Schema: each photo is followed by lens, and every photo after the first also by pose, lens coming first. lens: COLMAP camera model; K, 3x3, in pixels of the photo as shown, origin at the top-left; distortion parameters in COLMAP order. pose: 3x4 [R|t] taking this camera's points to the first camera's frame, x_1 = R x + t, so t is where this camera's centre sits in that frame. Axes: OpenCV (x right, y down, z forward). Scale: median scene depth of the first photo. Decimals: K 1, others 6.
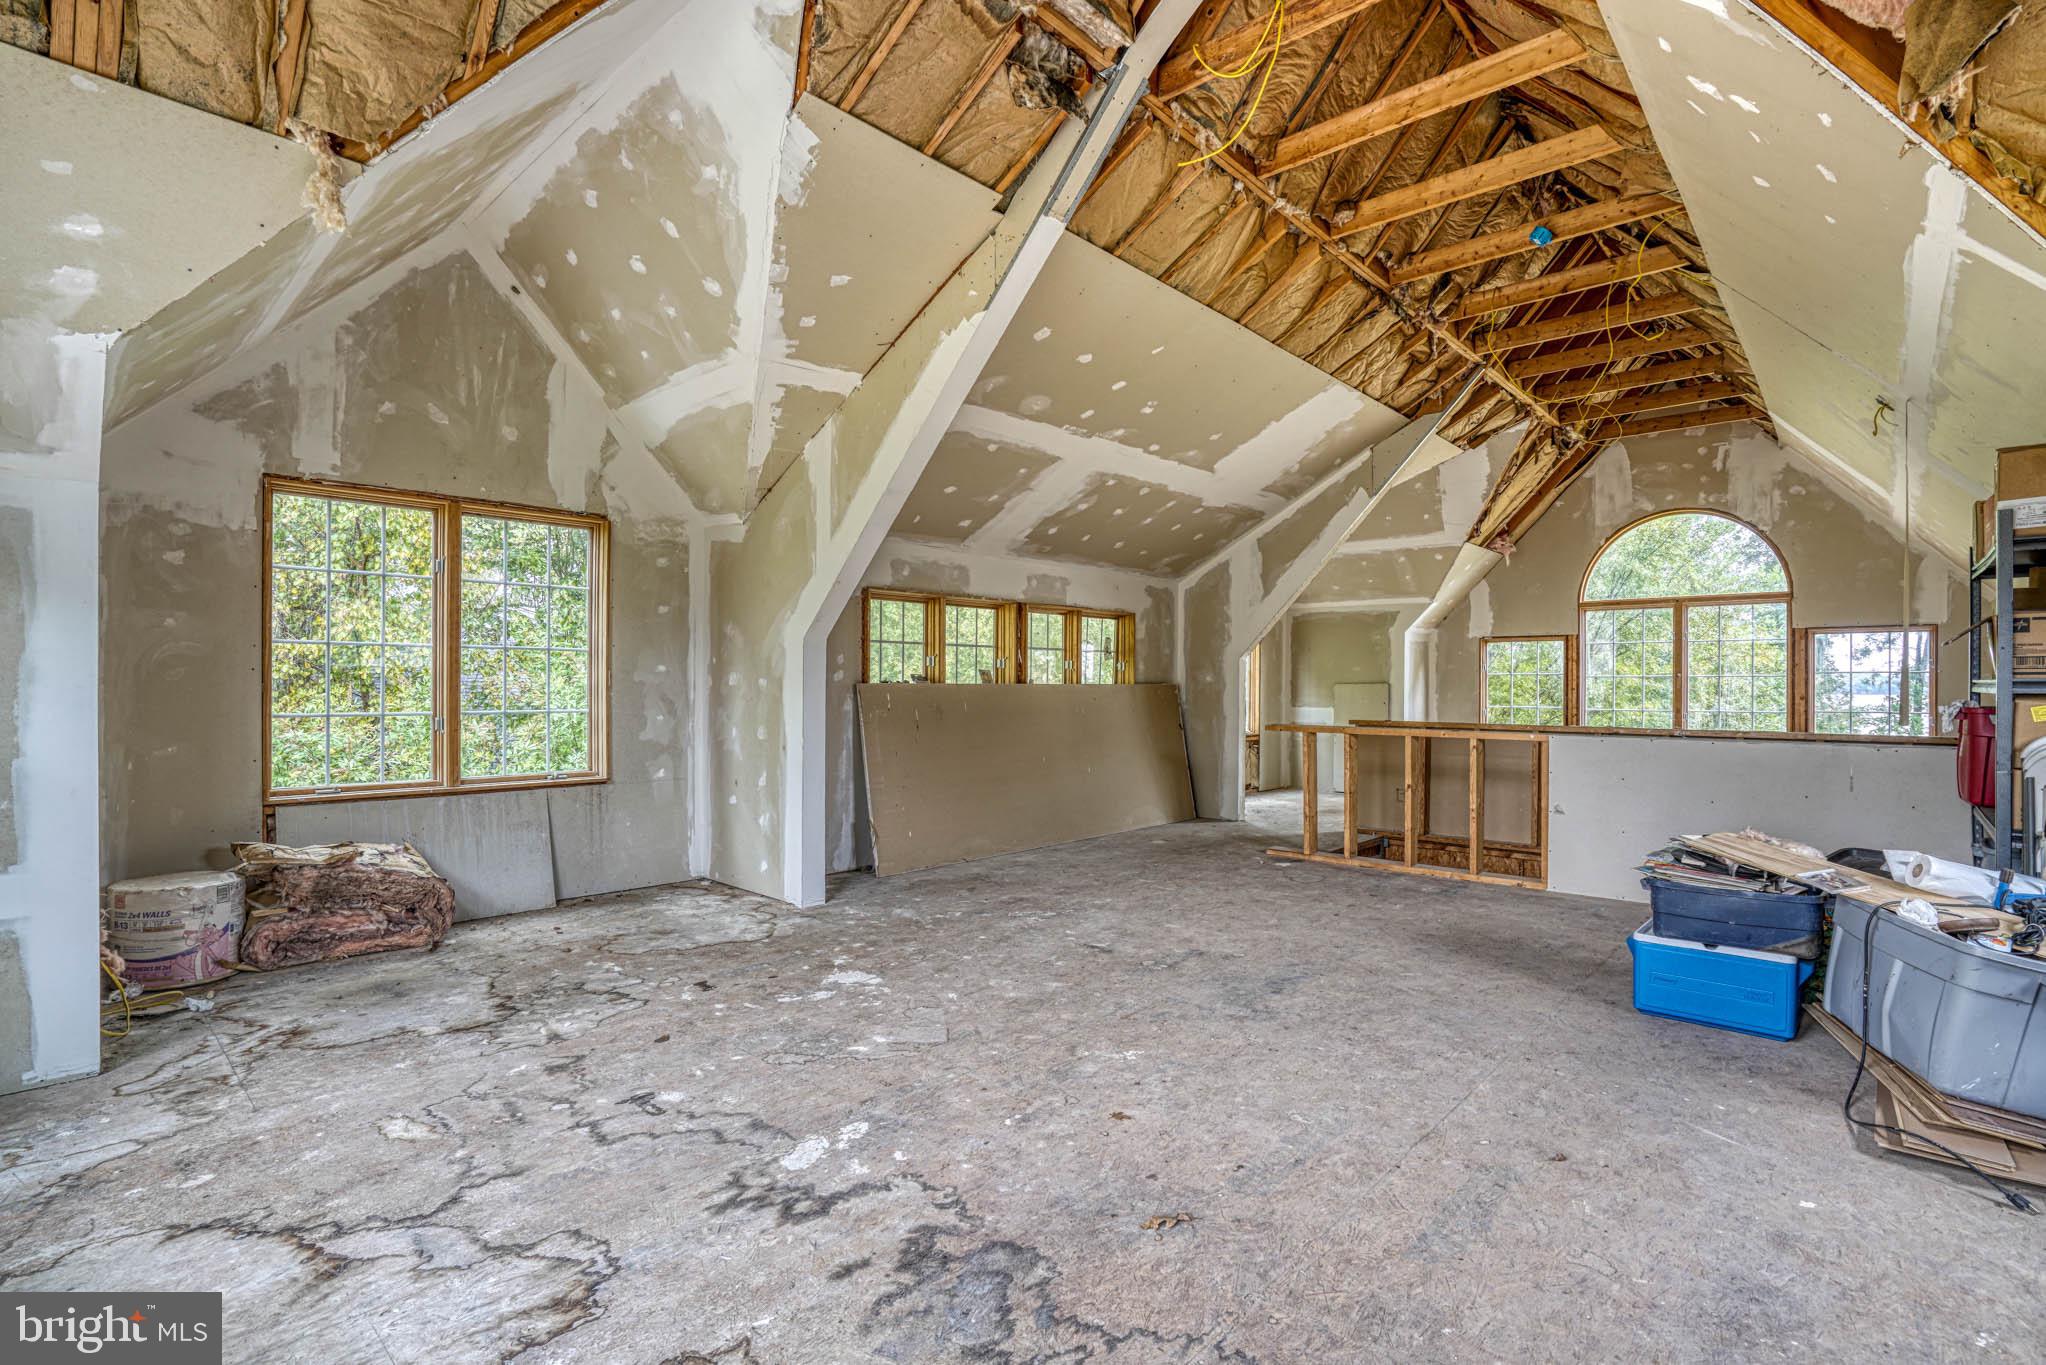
lens RADIAL K [[967.3, 0, 971.0], [0, 967.3, 690.1], [0, 0, 1]] dist [-0.055591, 0.018867]
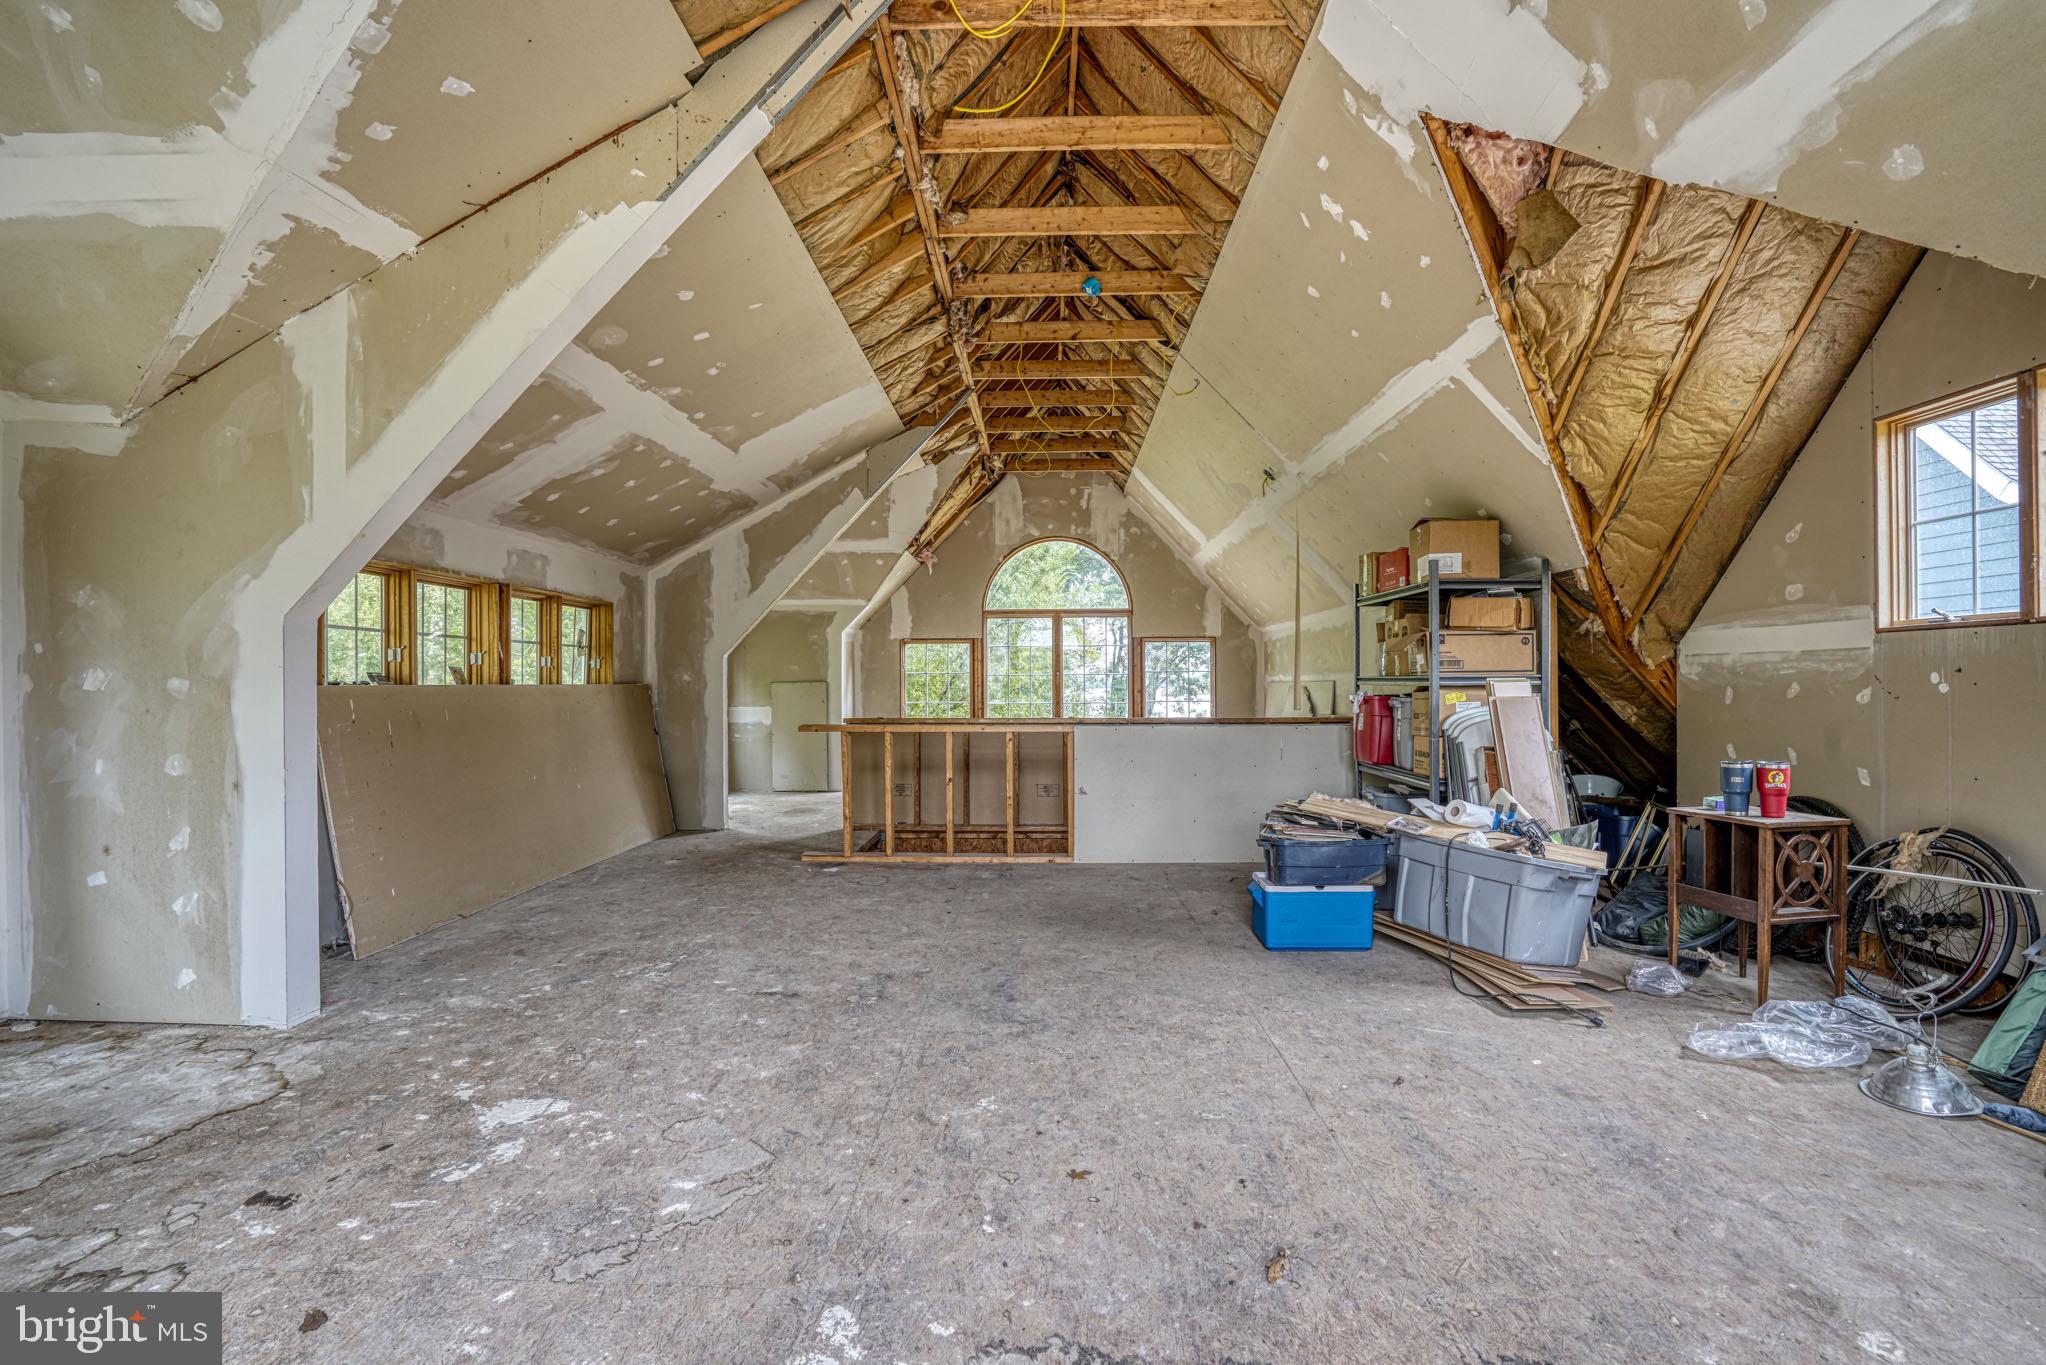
lens RADIAL K [[967.3, 0, 1069.1], [0, 967.3, 693.0], [0, 0, 1]] dist [-0.055591, 0.018867]
pose [[0.737751, -0.013101, 0.674946, -0.212245], [0.010480, 0.999913, 0.007954, -0.001688], [-0.674991, 0.001205, 0.737825, 0.174916]]
